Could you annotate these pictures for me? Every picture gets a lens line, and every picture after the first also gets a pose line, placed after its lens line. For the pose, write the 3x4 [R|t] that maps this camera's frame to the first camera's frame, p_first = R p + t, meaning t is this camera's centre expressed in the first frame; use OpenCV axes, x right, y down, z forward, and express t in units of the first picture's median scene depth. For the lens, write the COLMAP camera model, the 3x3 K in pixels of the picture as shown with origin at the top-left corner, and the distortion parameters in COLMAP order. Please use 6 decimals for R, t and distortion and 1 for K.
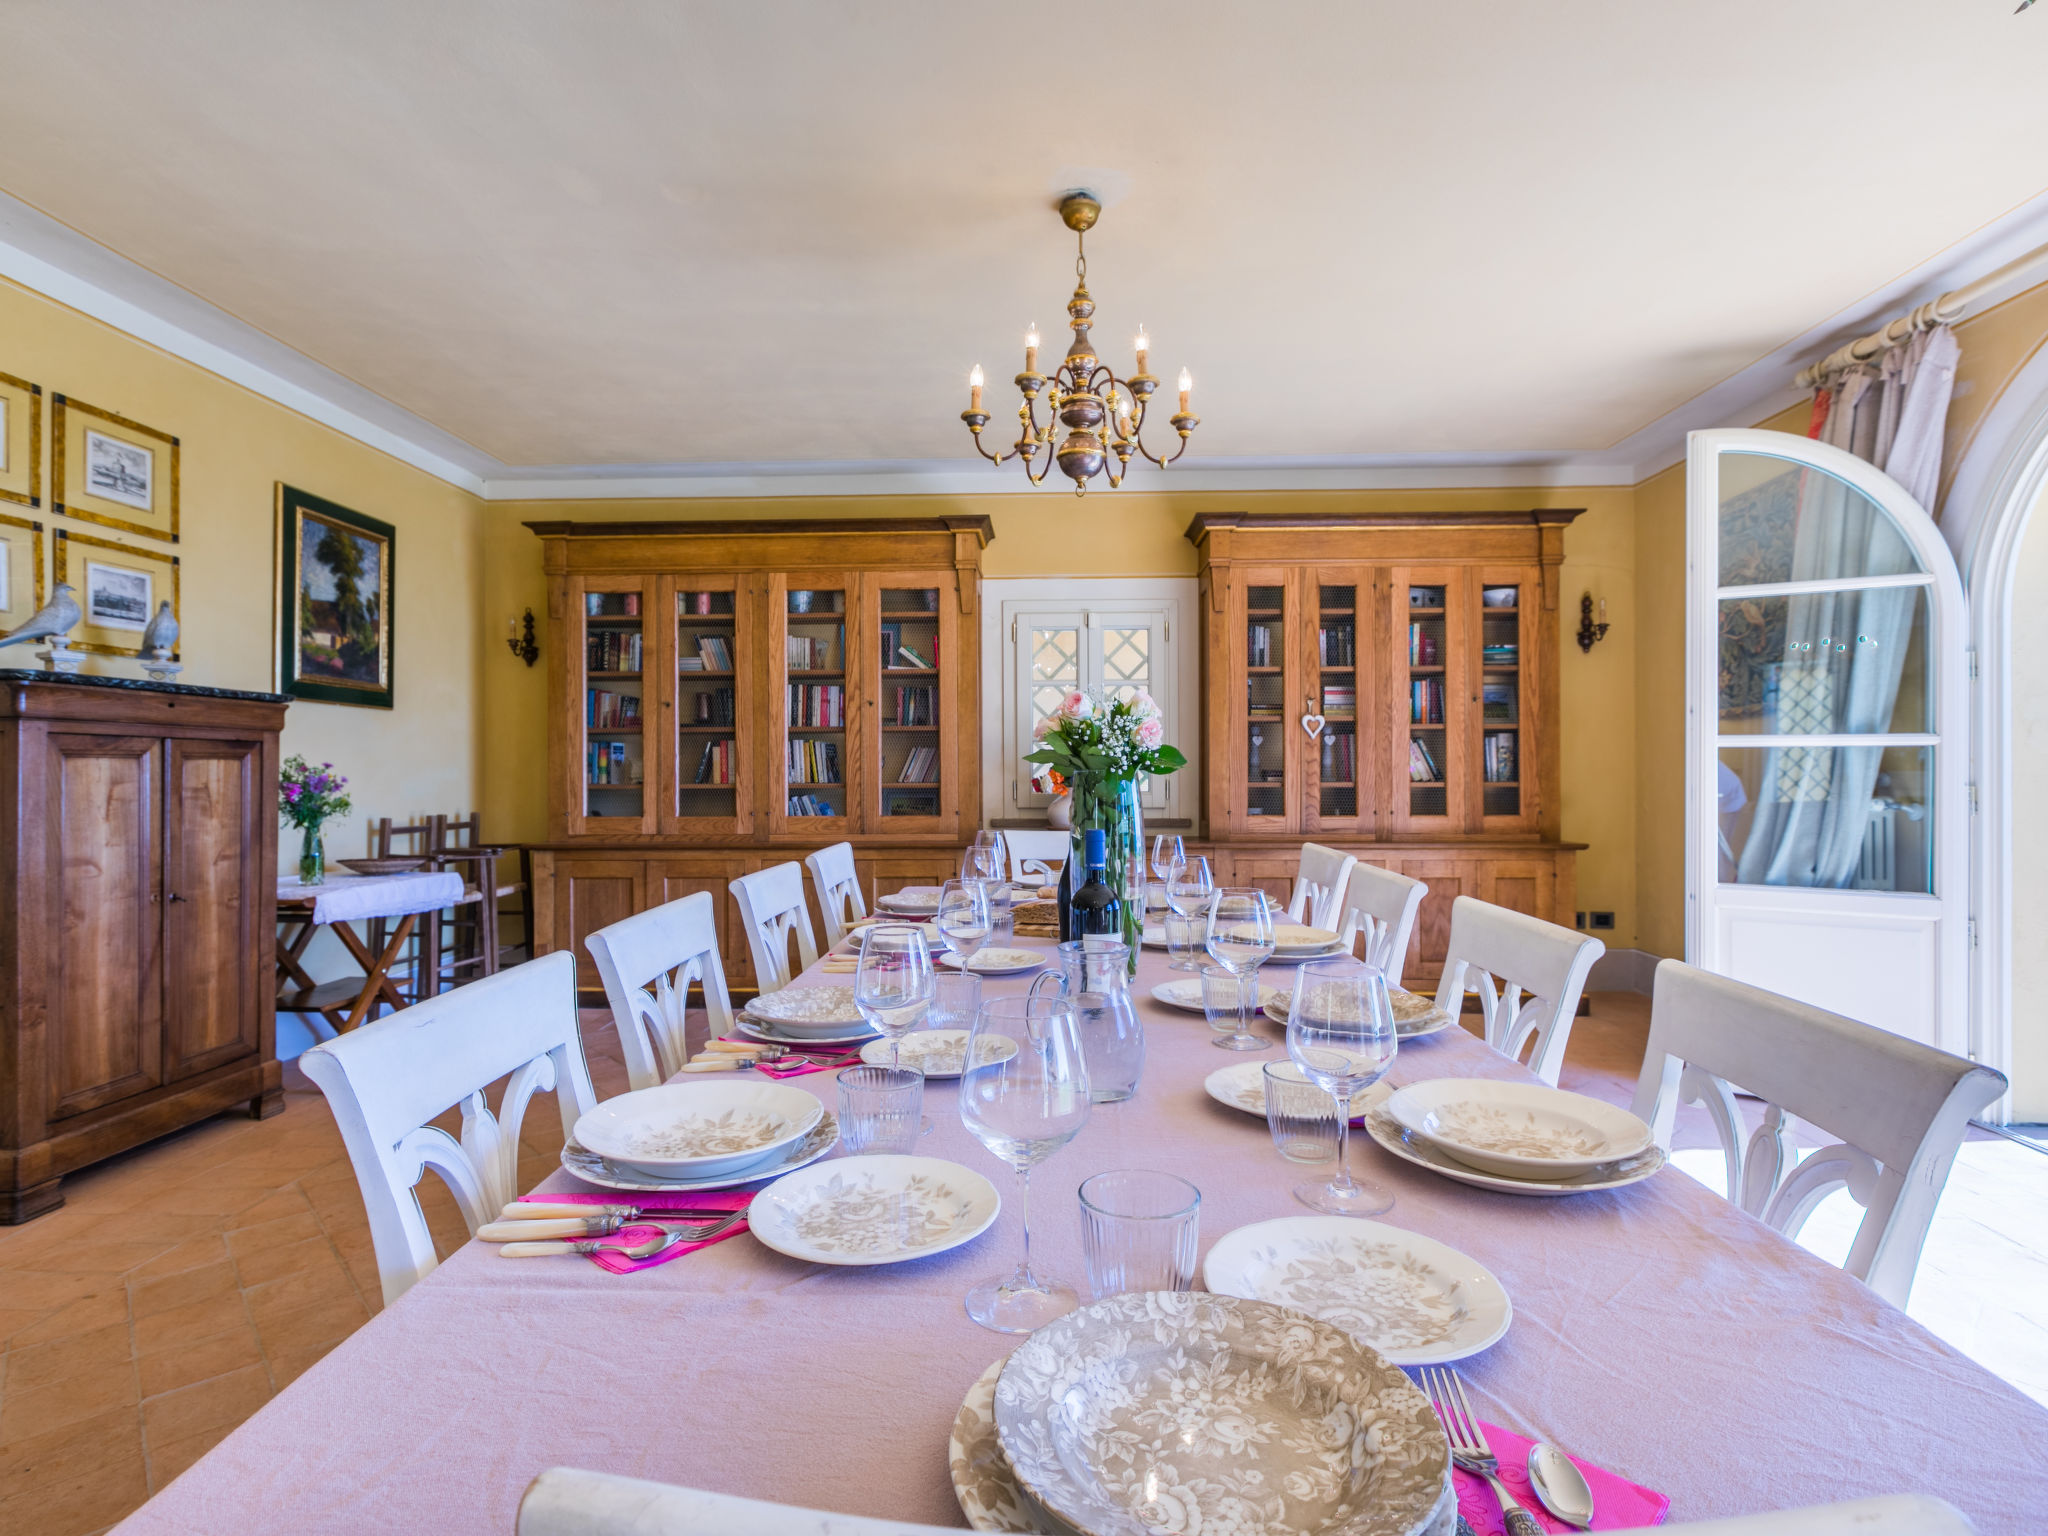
lens RADIAL K [[1067.5, 0, 1032.6], [0, 1067.5, 773.7], [0, 0, 1]] dist [-0.002132, 0.003541]
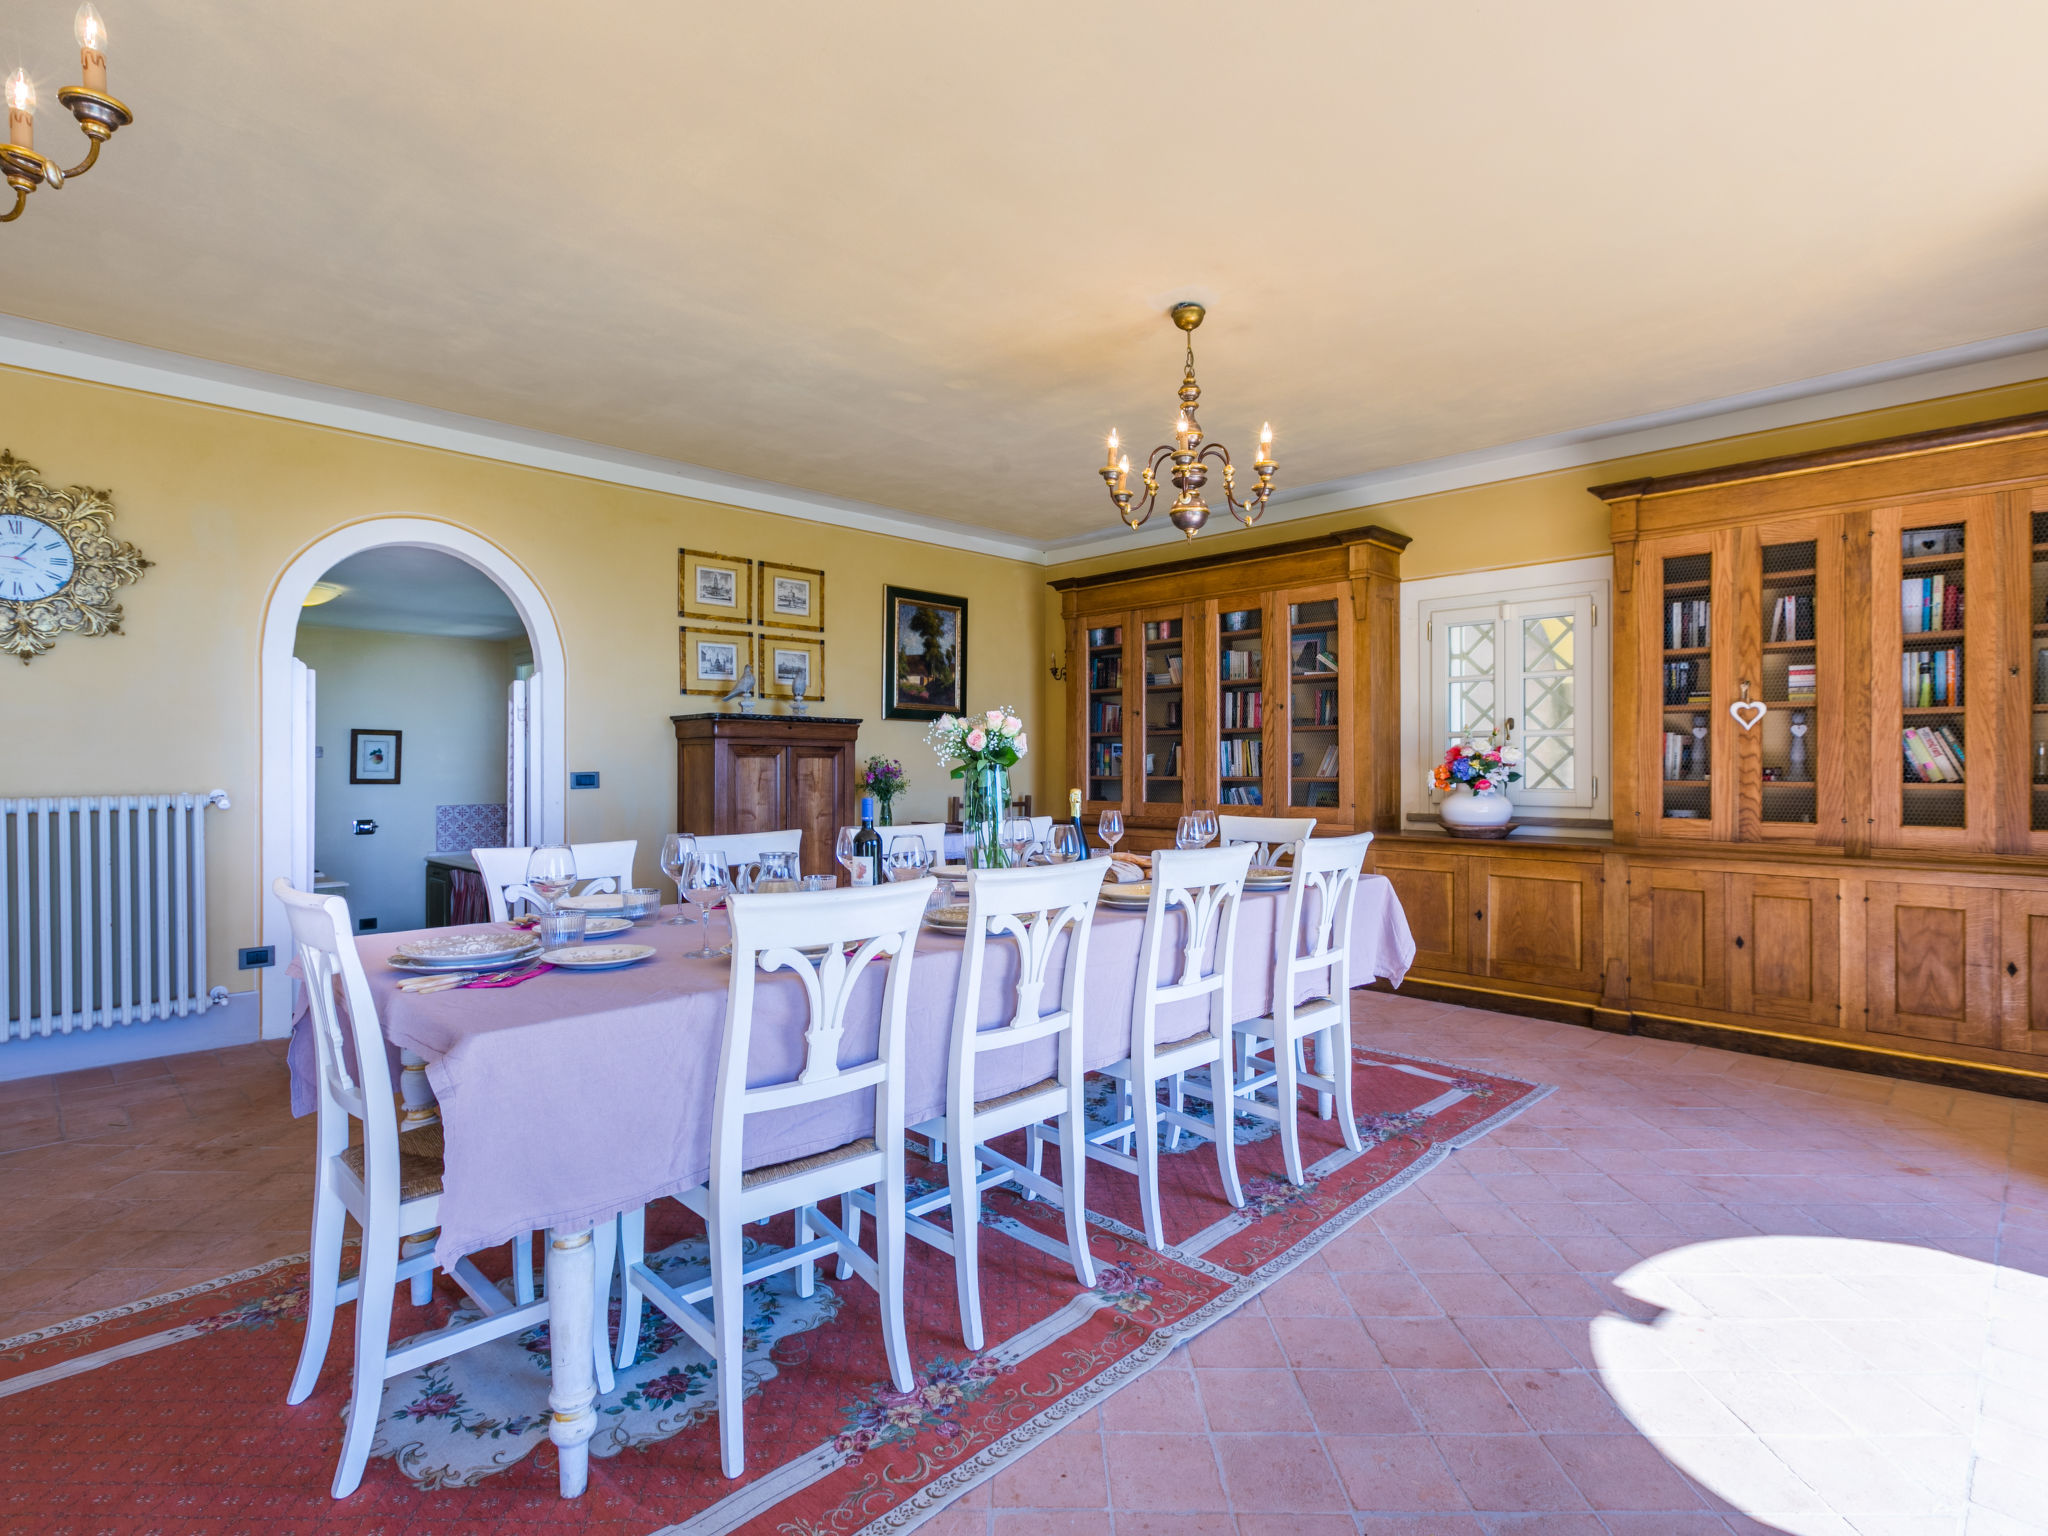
lens RADIAL K [[1067.5, 0, 952.8], [0, 1067.5, 762.9], [0, 0, 1]] dist [-0.002132, 0.003541]
pose [[0.700387, 0.000378, -0.713763, 0.424296], [-0.005898, 0.999969, -0.005257, 0.001680], [0.713739, 0.007892, 0.700368, -0.038000]]
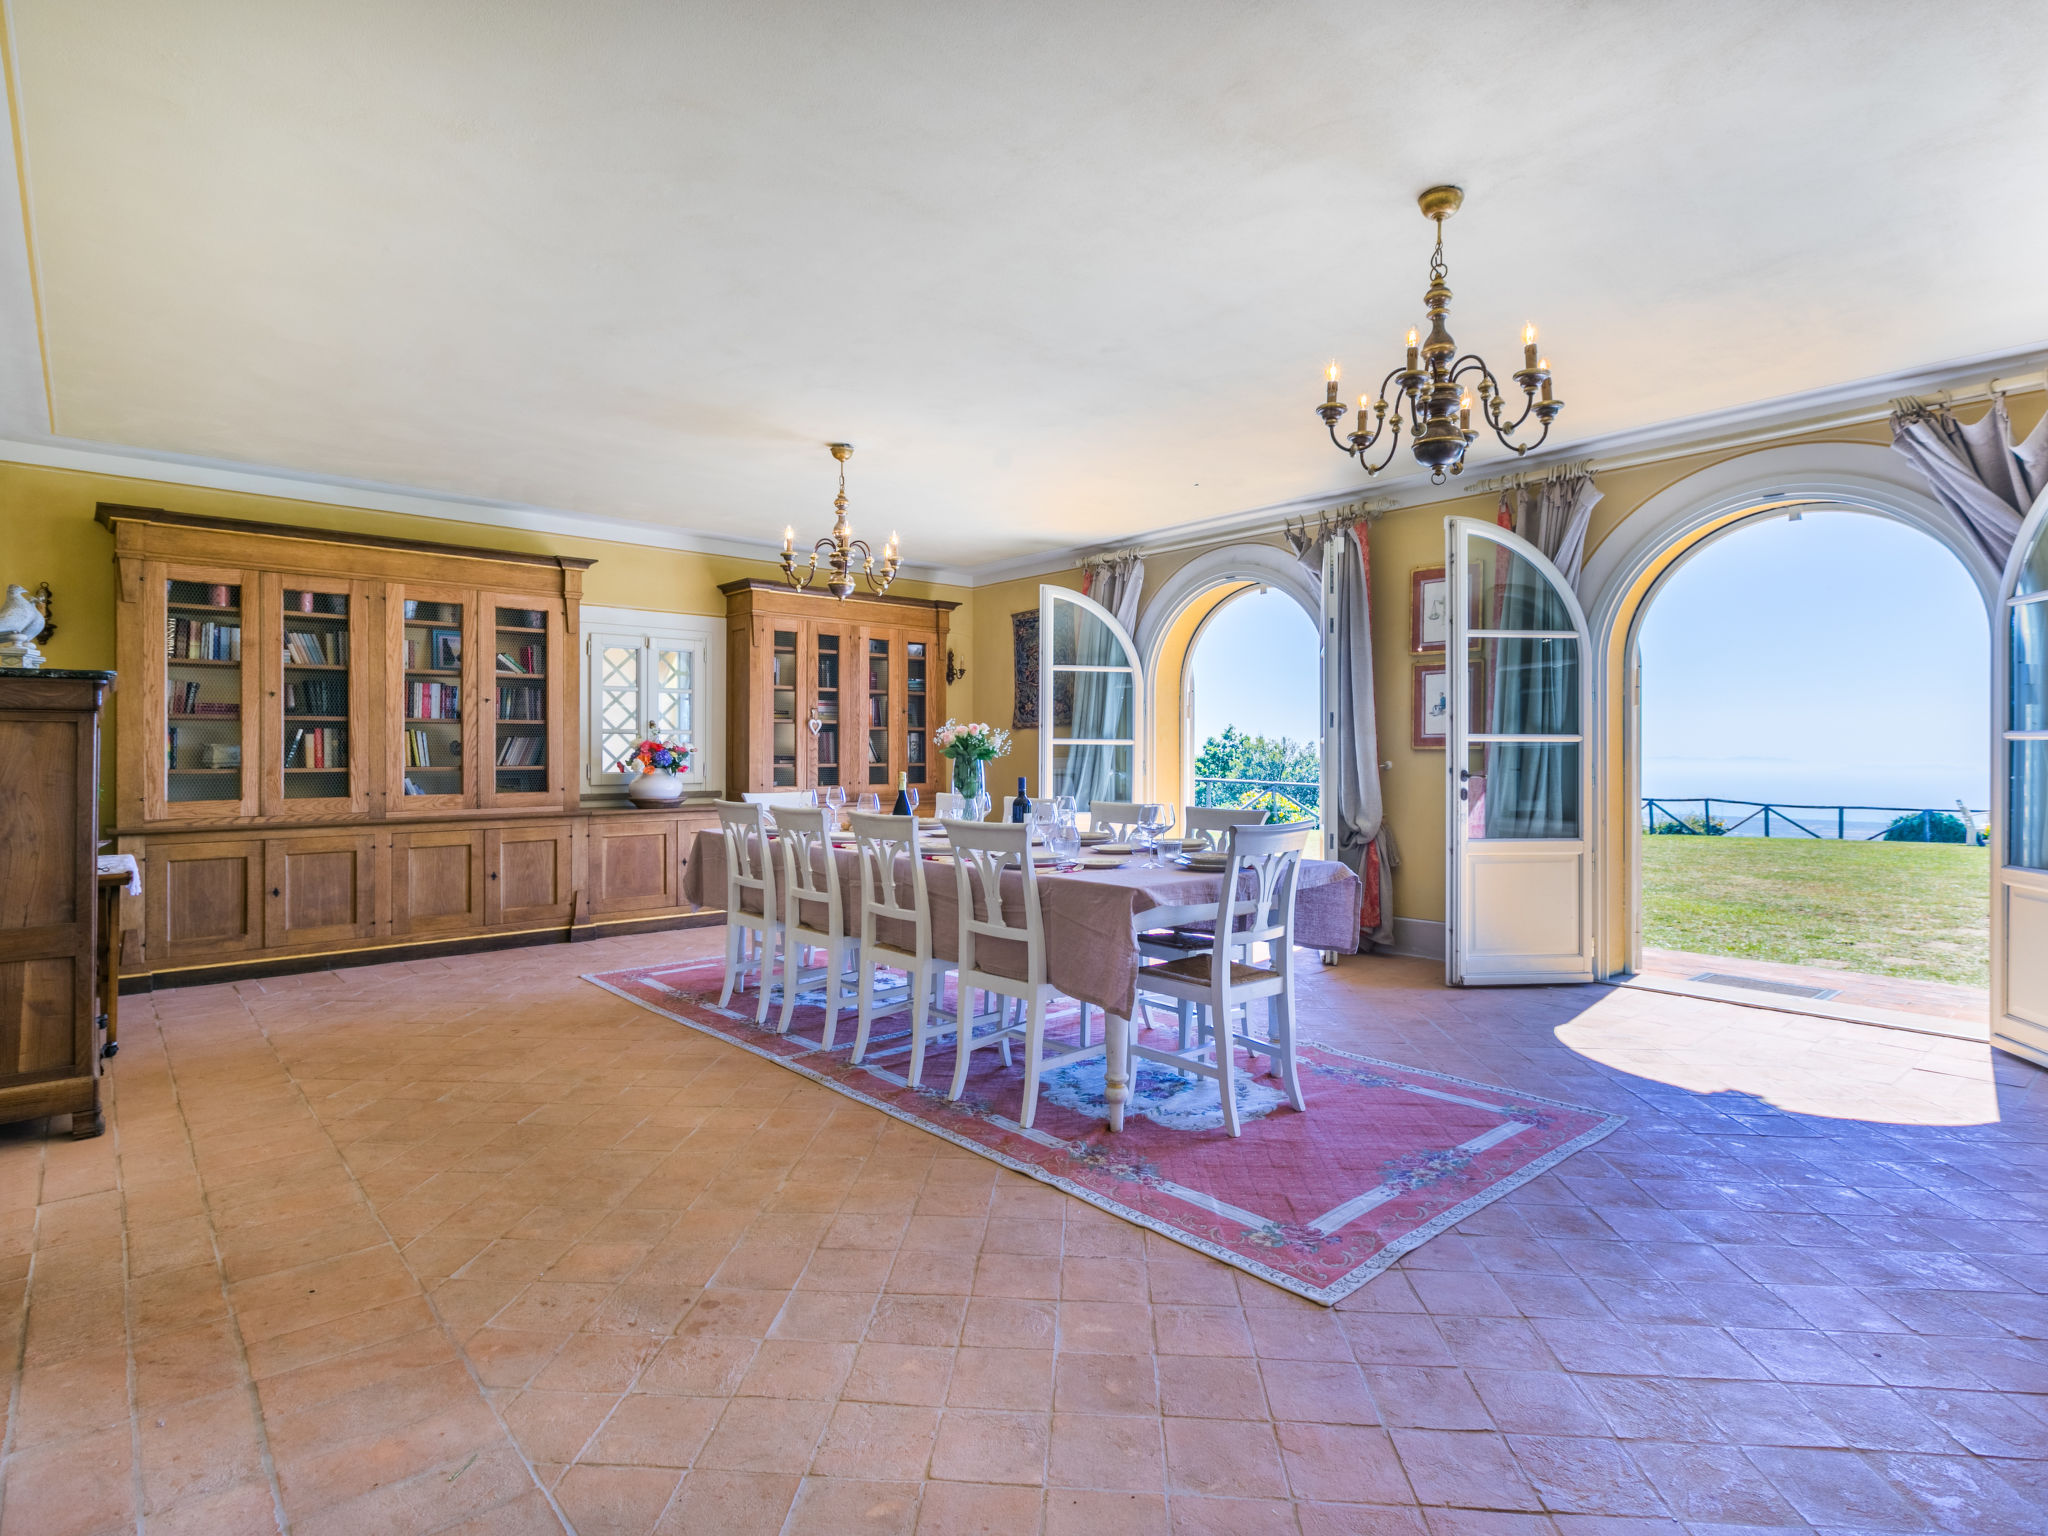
lens RADIAL K [[1067.5, 0, 1041.1], [0, 1067.5, 760.3], [0, 0, 1]] dist [-0.002132, 0.003541]
pose [[0.729589, -0.001855, 0.683884, -0.538007], [0.002253, 0.999997, 0.000309, 0.003008], [-0.683883, 0.001315, 0.729591, -0.321515]]
